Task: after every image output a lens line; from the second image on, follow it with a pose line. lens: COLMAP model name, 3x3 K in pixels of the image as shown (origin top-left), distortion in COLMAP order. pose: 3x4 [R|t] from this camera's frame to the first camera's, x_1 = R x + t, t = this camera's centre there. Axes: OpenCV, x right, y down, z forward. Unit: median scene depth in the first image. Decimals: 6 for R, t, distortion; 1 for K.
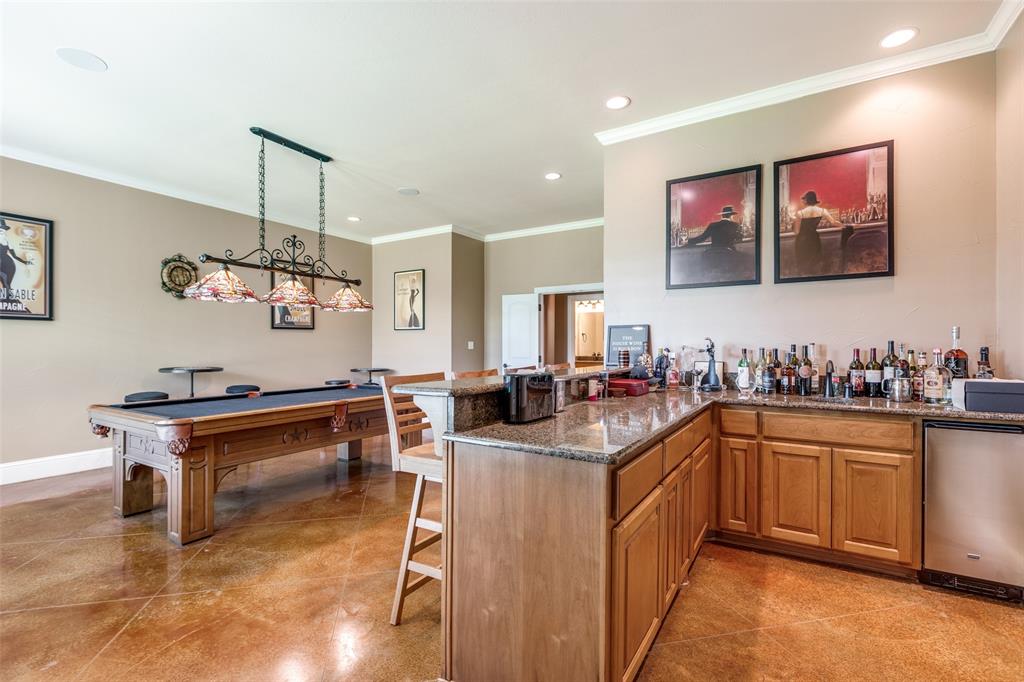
lens RADIAL K [[451.2, 0, 508.3], [0, 451.2, 345.9], [0, 0, 1]] dist [0.001795, -0.000931]
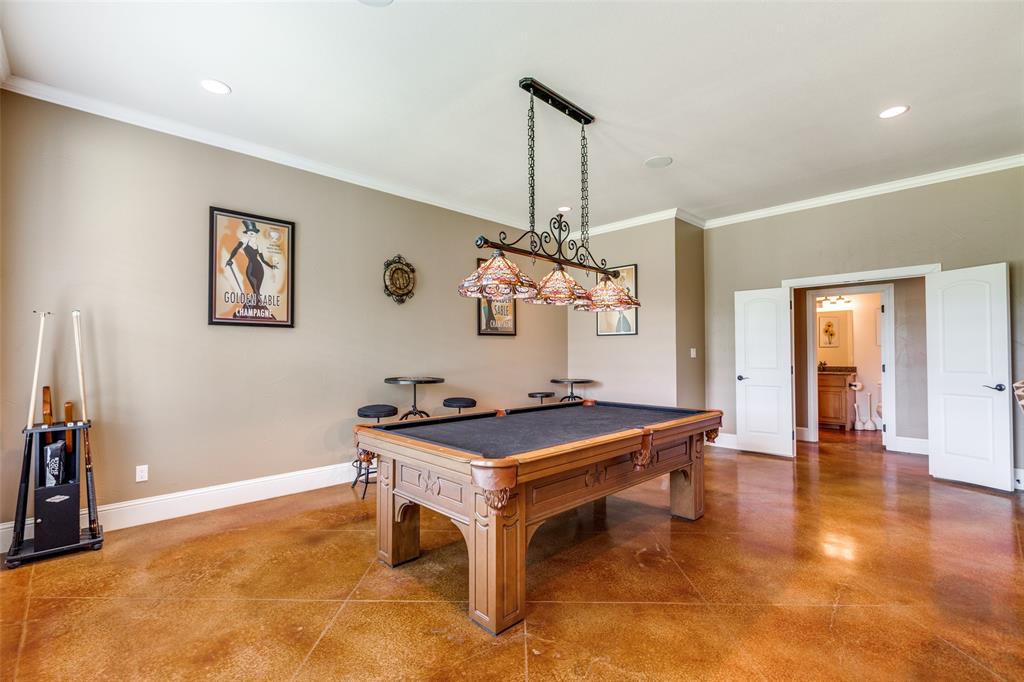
lens RADIAL K [[451.2, 0, 522.3], [0, 451.2, 345.9], [0, 0, 1]] dist [0.001795, -0.000931]
pose [[0.971568, -0.006409, -0.236674, -0.330864], [0.002201, 0.999835, -0.018039, 0.000315], [0.236750, 0.017006, 0.971422, 0.203332]]
